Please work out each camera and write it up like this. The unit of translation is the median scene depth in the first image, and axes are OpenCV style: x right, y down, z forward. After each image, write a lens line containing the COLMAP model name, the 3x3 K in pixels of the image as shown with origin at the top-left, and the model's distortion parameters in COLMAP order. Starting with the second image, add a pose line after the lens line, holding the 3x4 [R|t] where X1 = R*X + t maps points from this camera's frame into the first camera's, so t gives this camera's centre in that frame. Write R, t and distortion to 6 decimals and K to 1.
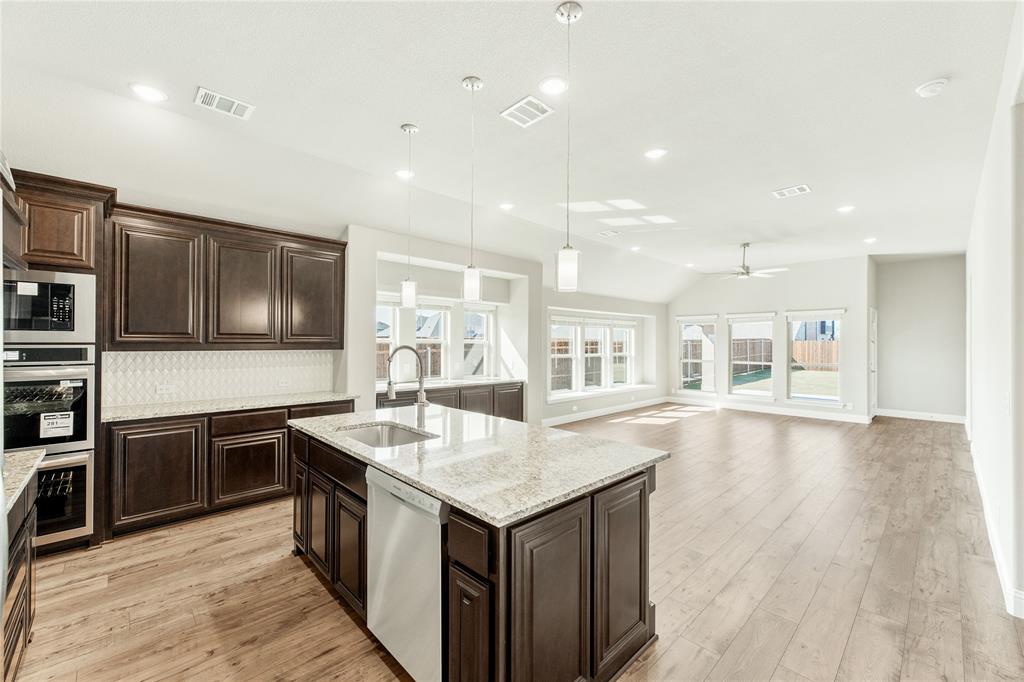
lens RADIAL K [[415.2, 0, 512.0], [0, 415.2, 341.0], [0, 0, 1]] dist [0.002331, 0.000383]
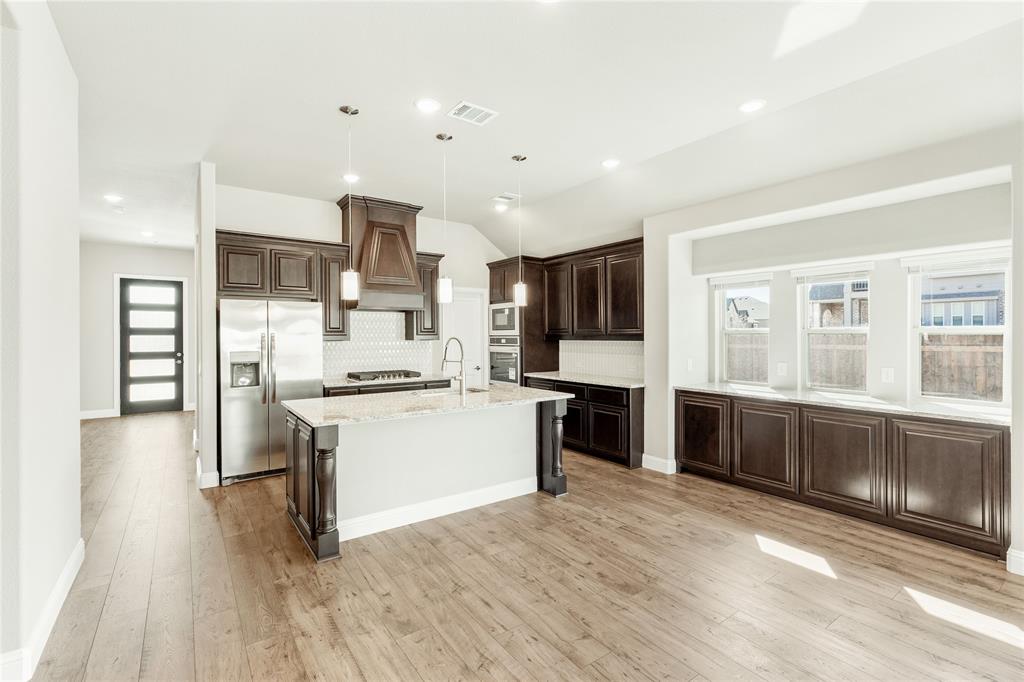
lens RADIAL K [[461.3, 0, 514.9], [0, 461.3, 337.2], [0, 0, 1]] dist [0.000947, 0.000145]
pose [[-0.140277, 0.003294, -0.990107, 0.405880], [0.010374, 0.999944, 0.001857, 0.002953], [0.990058, -0.010011, -0.140303, 0.438421]]
